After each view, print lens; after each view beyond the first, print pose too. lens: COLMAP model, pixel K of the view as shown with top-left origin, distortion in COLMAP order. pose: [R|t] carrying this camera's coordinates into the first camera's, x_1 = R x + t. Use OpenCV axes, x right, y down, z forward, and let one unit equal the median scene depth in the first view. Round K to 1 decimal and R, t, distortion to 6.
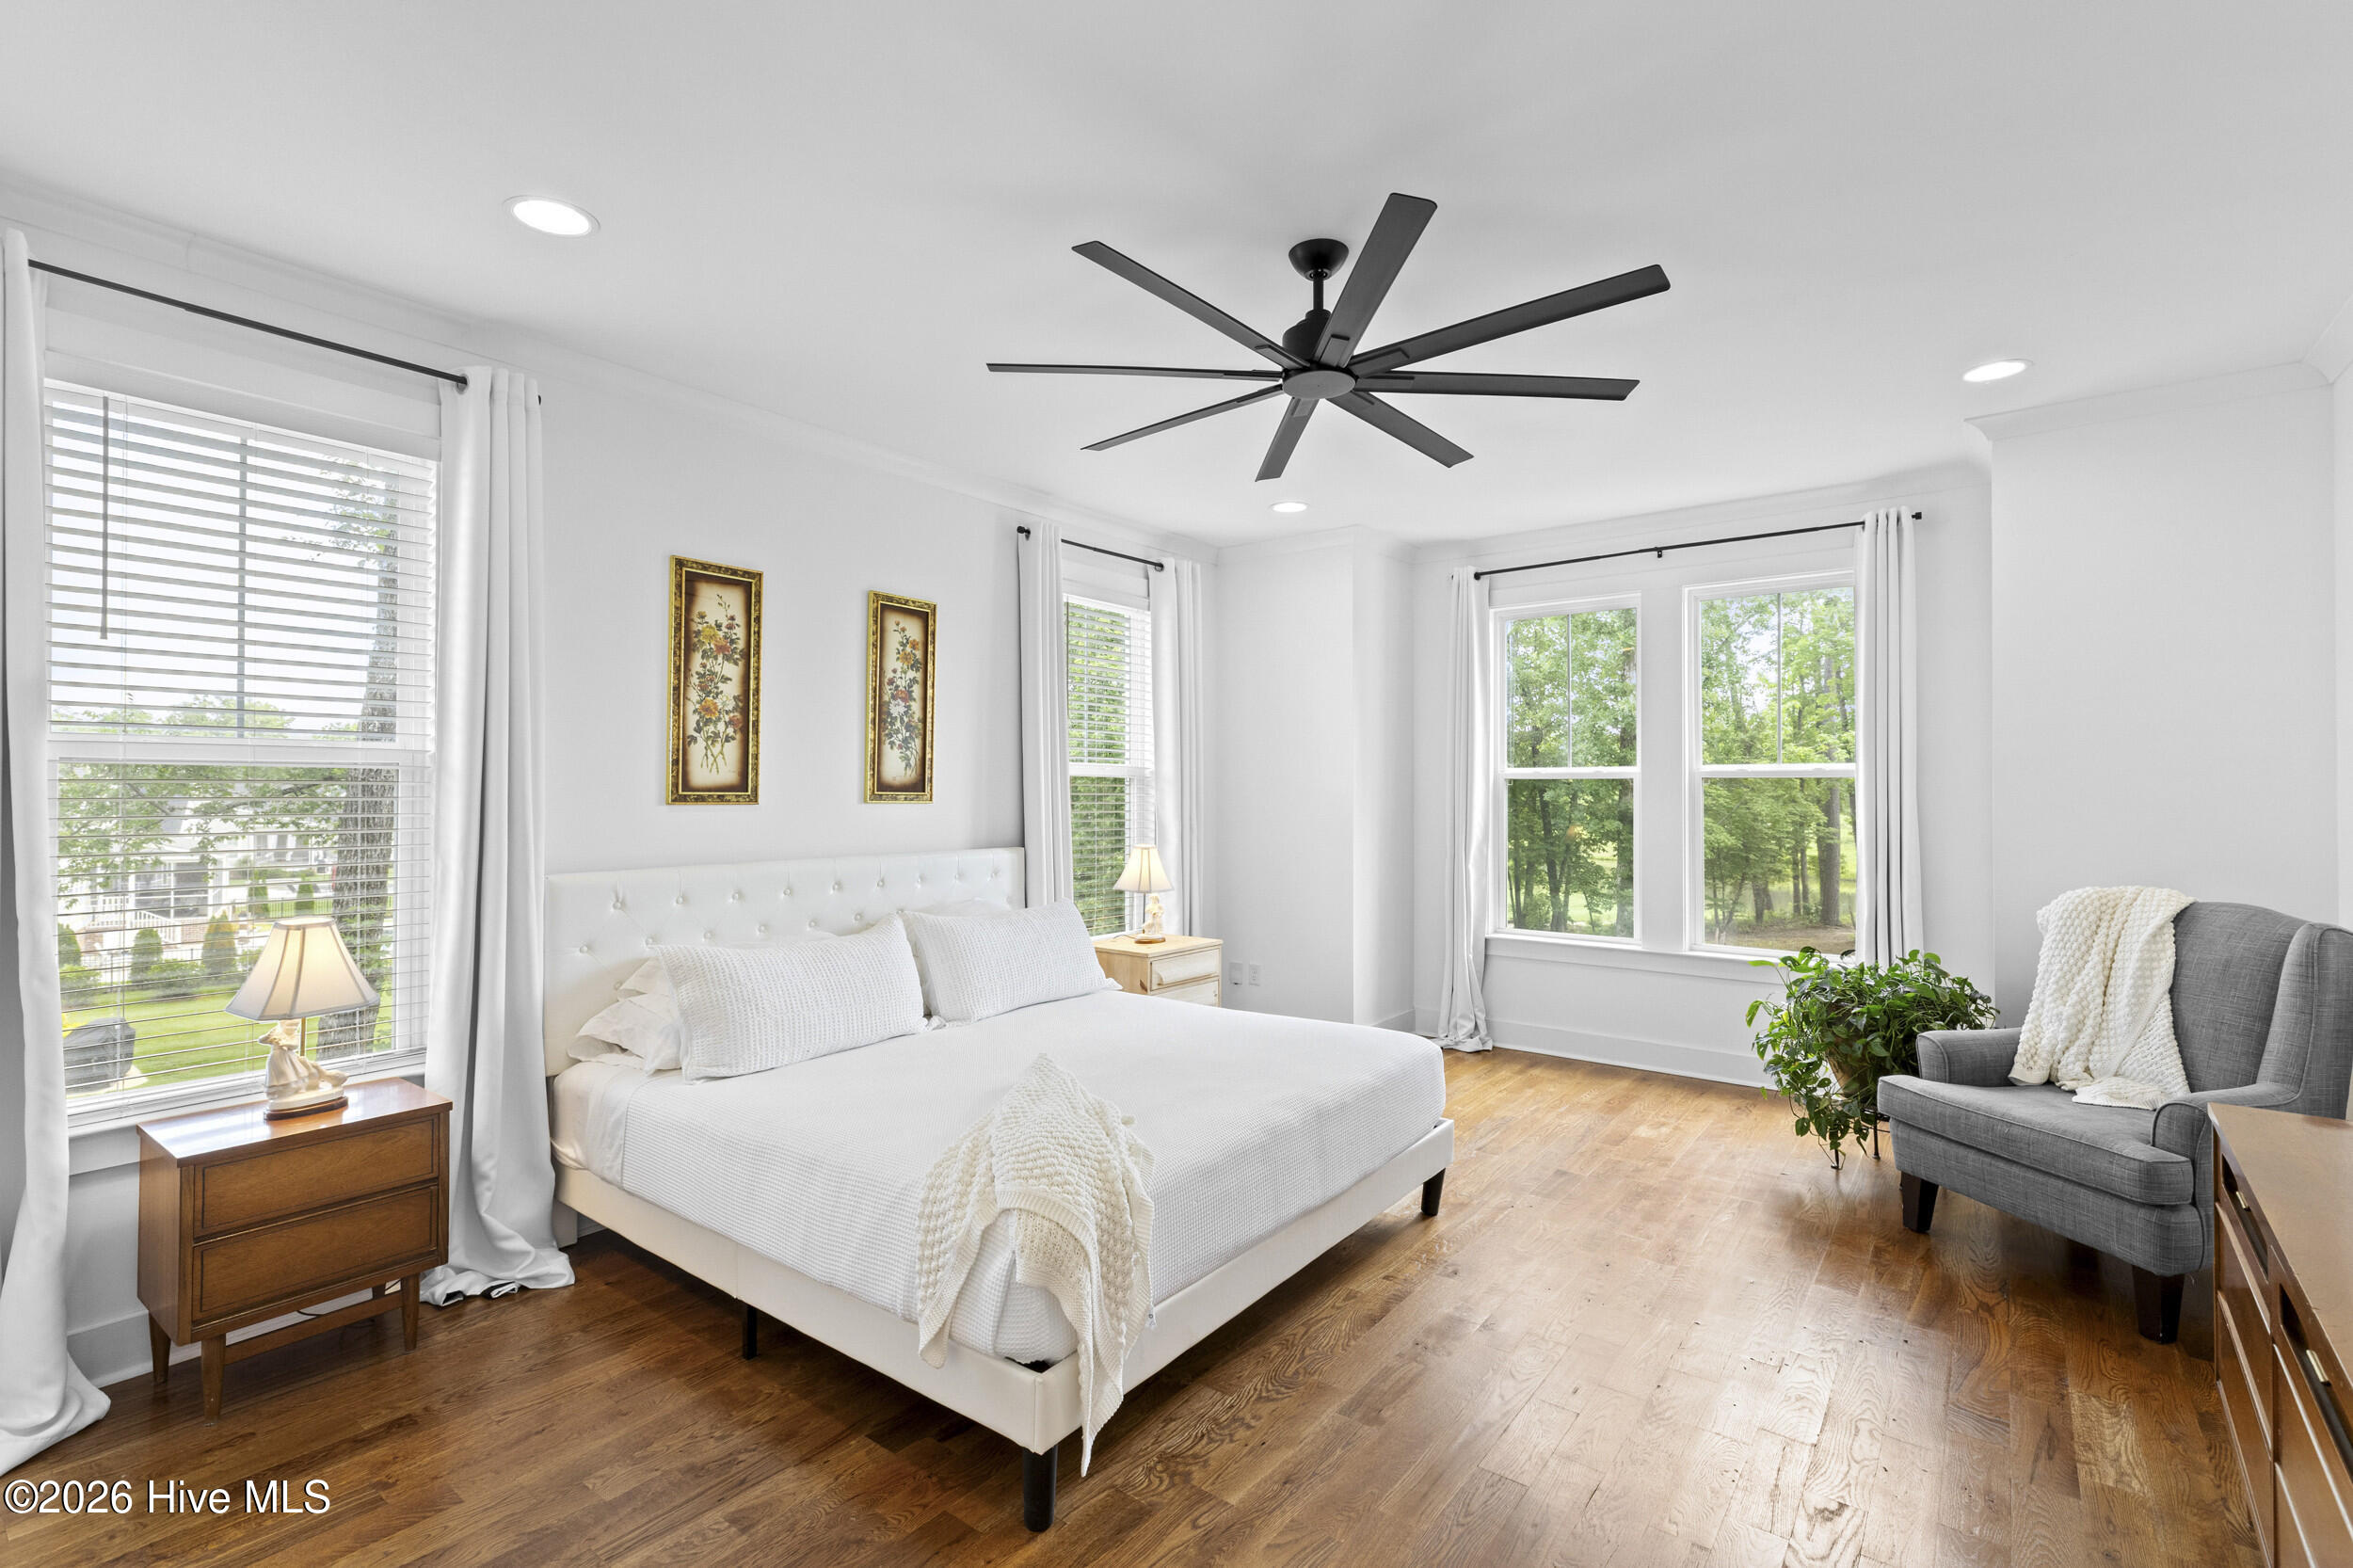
lens RADIAL K [[1077.8, 0, 1176.5], [0, 1077.8, 784.0], [0, 0, 1]] dist [0.001661, 0.000018]
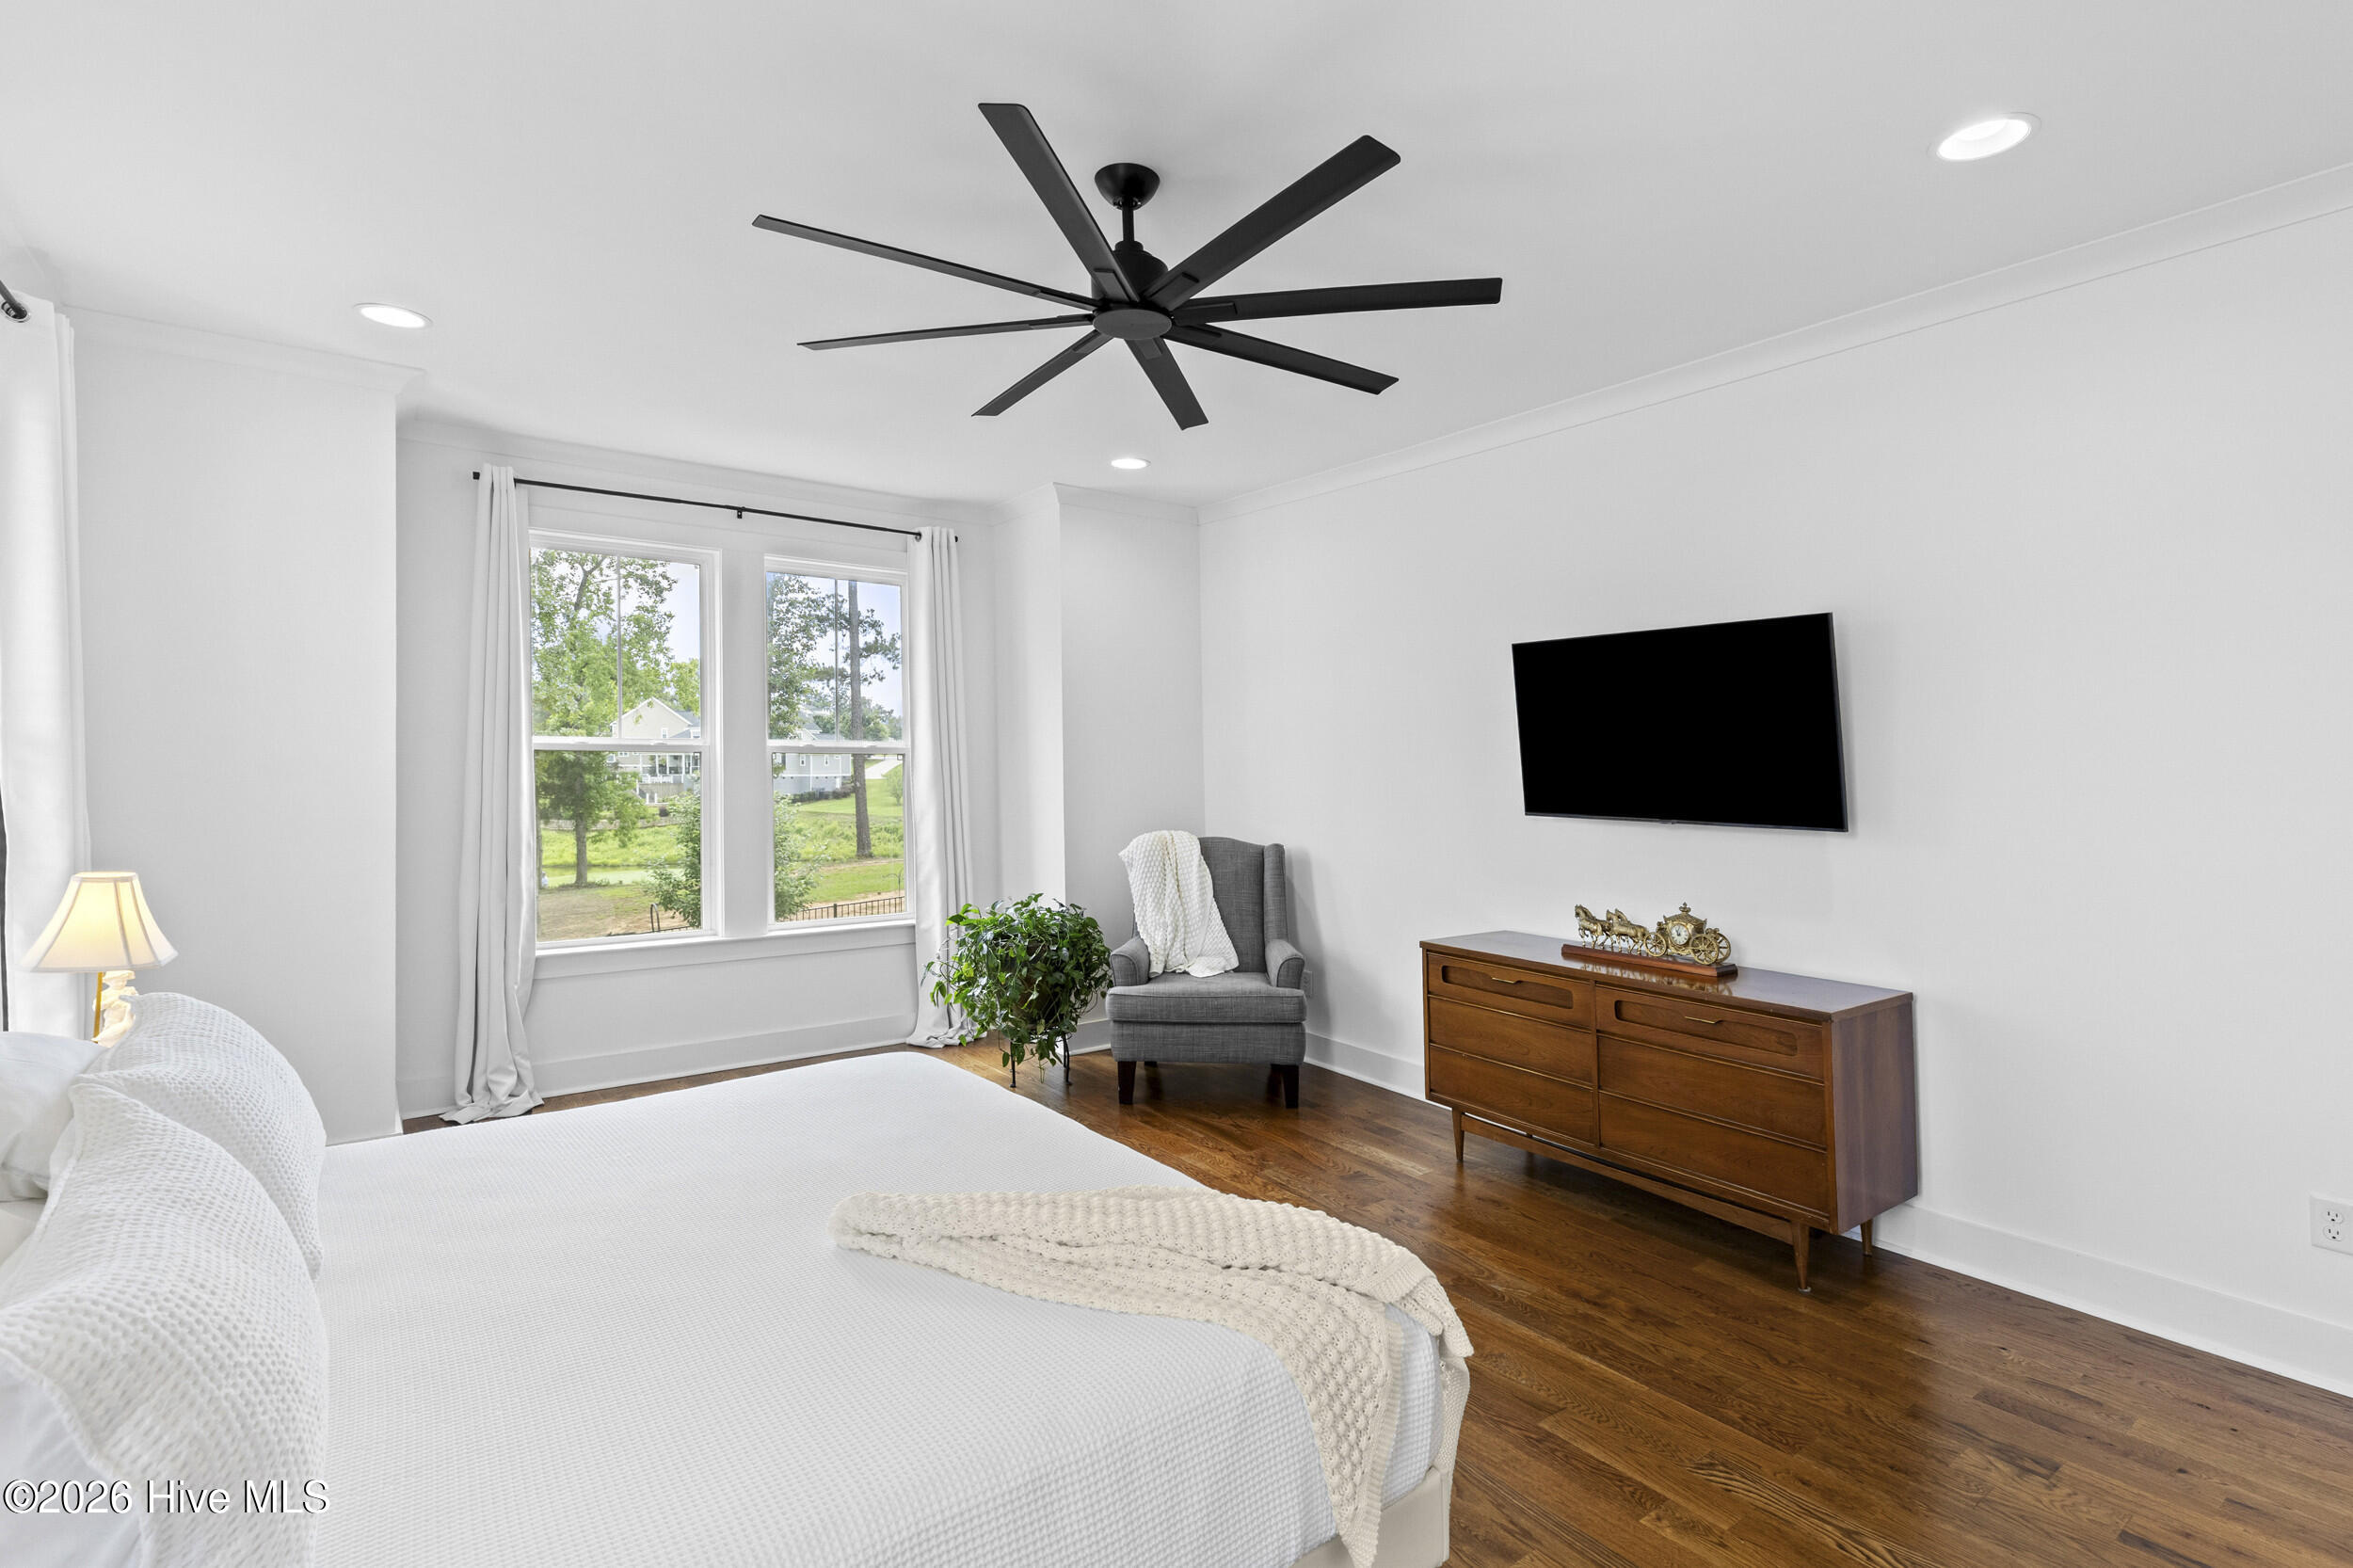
lens RADIAL K [[1108.0, 0, 1172.2], [0, 1108.0, 767.2], [0, 0, 1]] dist [0.033772, -0.000075]
pose [[0.265625, -0.012205, 0.963999, -0.634588], [-0.008260, 0.999854, 0.014935, -0.019011], [-0.964041, -0.011930, 0.265486, 0.612377]]
